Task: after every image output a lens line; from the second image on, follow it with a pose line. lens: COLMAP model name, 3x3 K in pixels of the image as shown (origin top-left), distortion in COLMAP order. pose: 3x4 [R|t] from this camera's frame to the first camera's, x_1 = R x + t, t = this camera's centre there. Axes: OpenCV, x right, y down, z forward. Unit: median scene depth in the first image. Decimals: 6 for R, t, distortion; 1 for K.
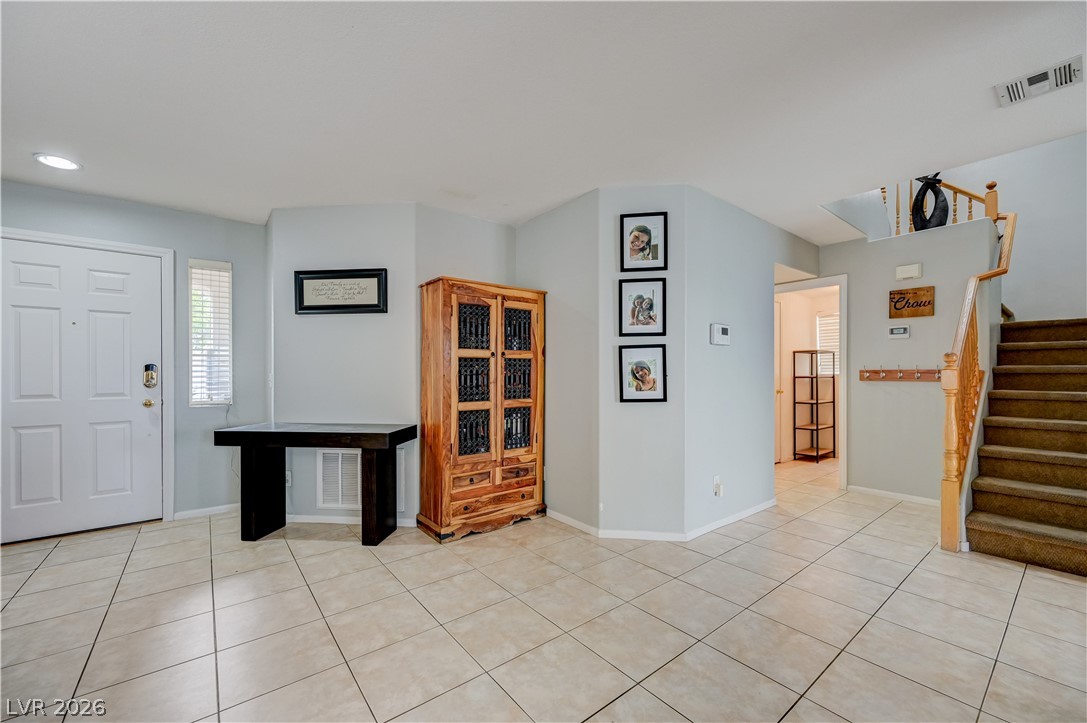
lens RADIAL K [[432.5, 0, 547.0], [0, 432.5, 373.3], [0, 0, 1]] dist [0.000456, 0.000697]
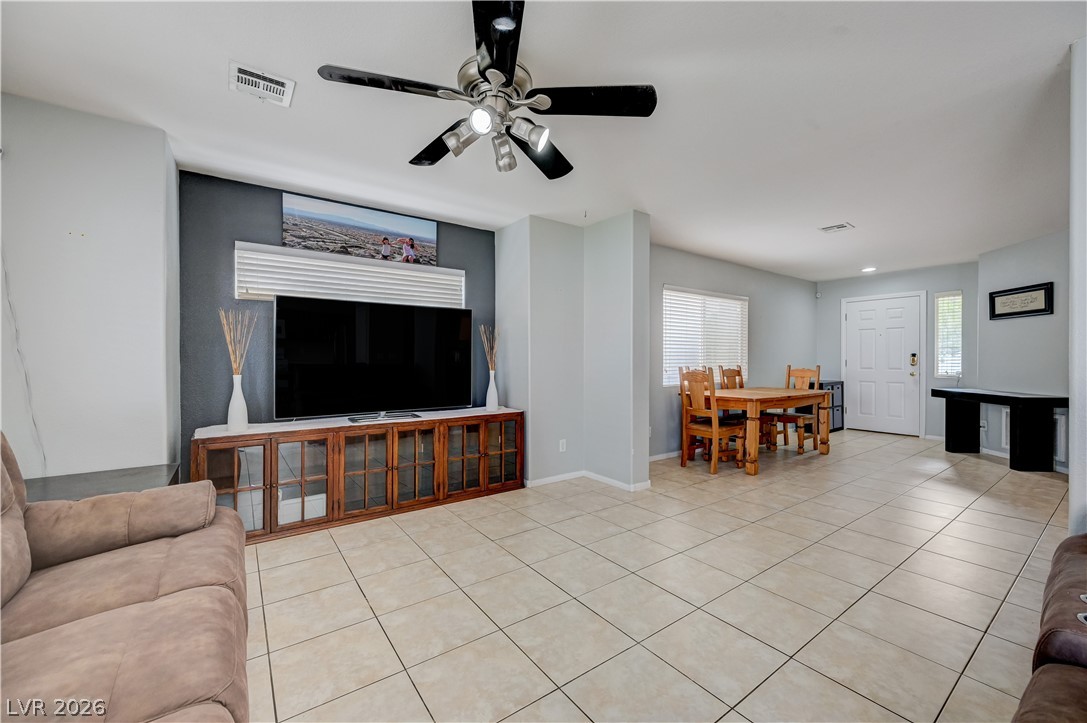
lens RADIAL K [[432.5, 0, 546.2], [0, 432.5, 361.5], [0, 0, 1]] dist [0.000456, 0.000697]
pose [[-0.041001, 0.009136, -0.999117, 1.105017], [0.000480, 0.999958, 0.009124, -0.004005], [0.999159, -0.000105, -0.041003, -0.561967]]
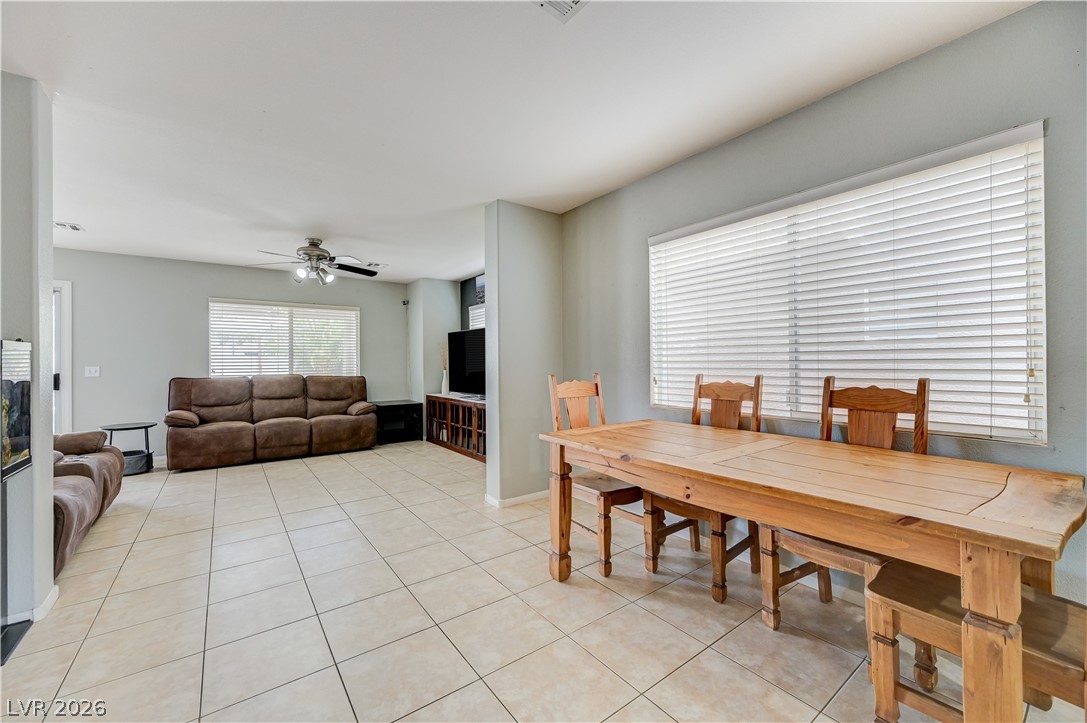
lens RADIAL K [[432.5, 0, 547.6], [0, 432.5, 358.9], [0, 0, 1]] dist [0.000456, 0.000697]
pose [[-0.999599, 0.011317, 0.025955, -0.288617], [0.011124, 0.999909, -0.007585, 0.002110], [-0.026039, -0.007294, -0.999634, 0.763678]]
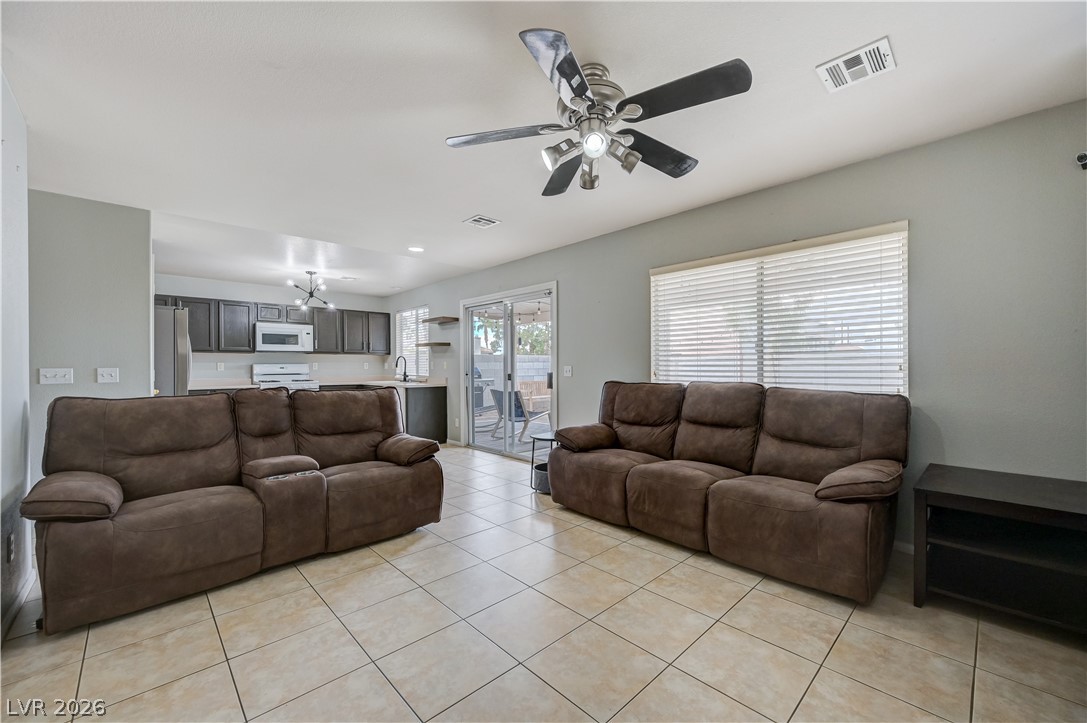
lens RADIAL K [[432.5, 0, 563.2], [0, 432.5, 366.7], [0, 0, 1]] dist [0.000456, 0.000697]
pose [[-0.099080, 0.002568, 0.995076, -0.096229], [0.005381, 0.999983, -0.002045, 0.005232], [-0.995065, 0.005152, -0.099093, -0.503463]]
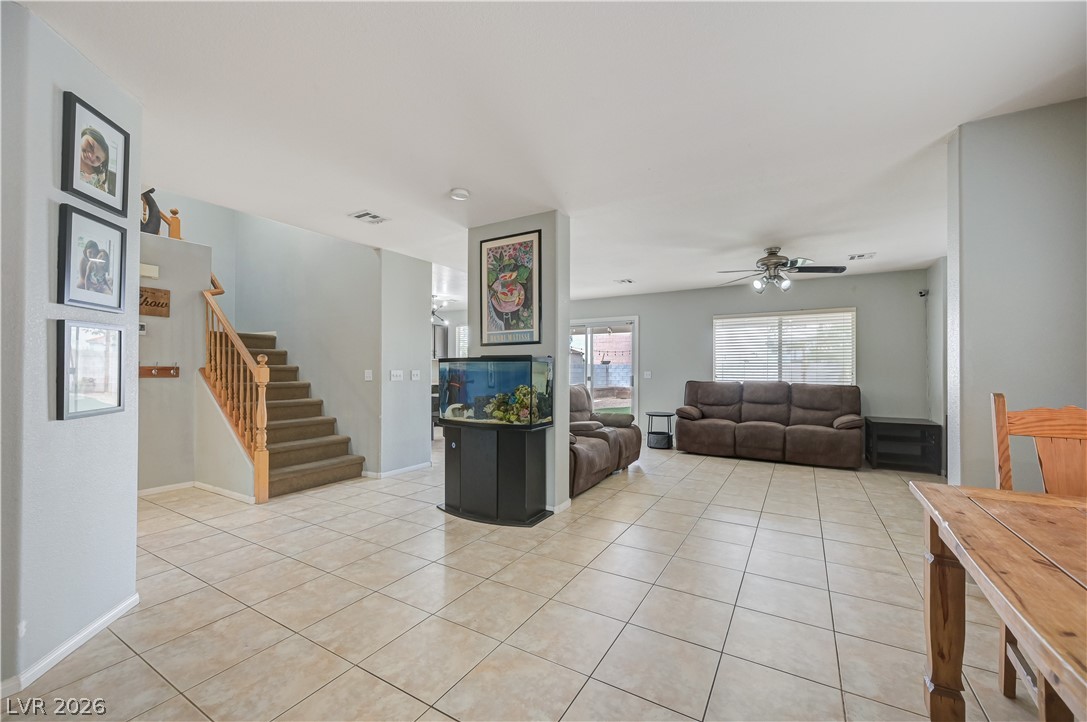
lens RADIAL K [[432.5, 0, 552.1], [0, 432.5, 369.2], [0, 0, 1]] dist [0.000456, 0.000697]
pose [[-0.363475, 0.004134, 0.931595, -0.557129], [-0.002073, 0.999984, -0.005246, 0.001735], [-0.931602, -0.003839, -0.363461, 0.574724]]
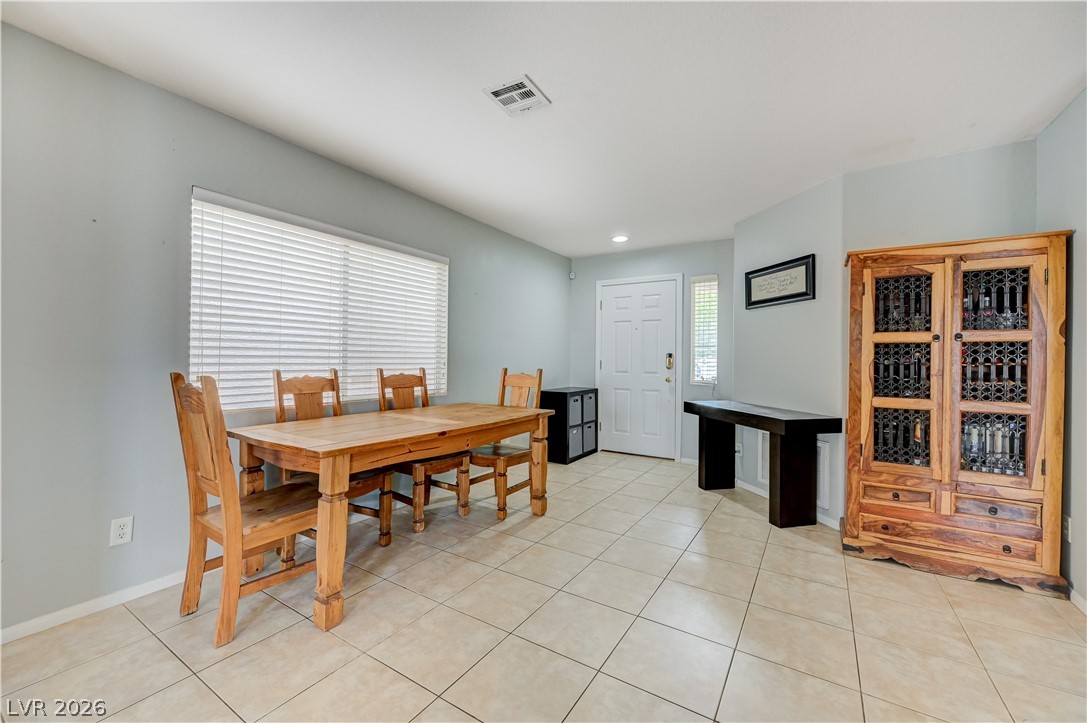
lens RADIAL K [[432.5, 0, 544.3], [0, 432.5, 353.6], [0, 0, 1]] dist [0.000456, 0.000697]
pose [[0.328558, -0.004408, -0.944473, 0.360671], [-0.012768, 0.999877, -0.009108, -0.000427], [0.944397, 0.015051, 0.328462, 0.113880]]
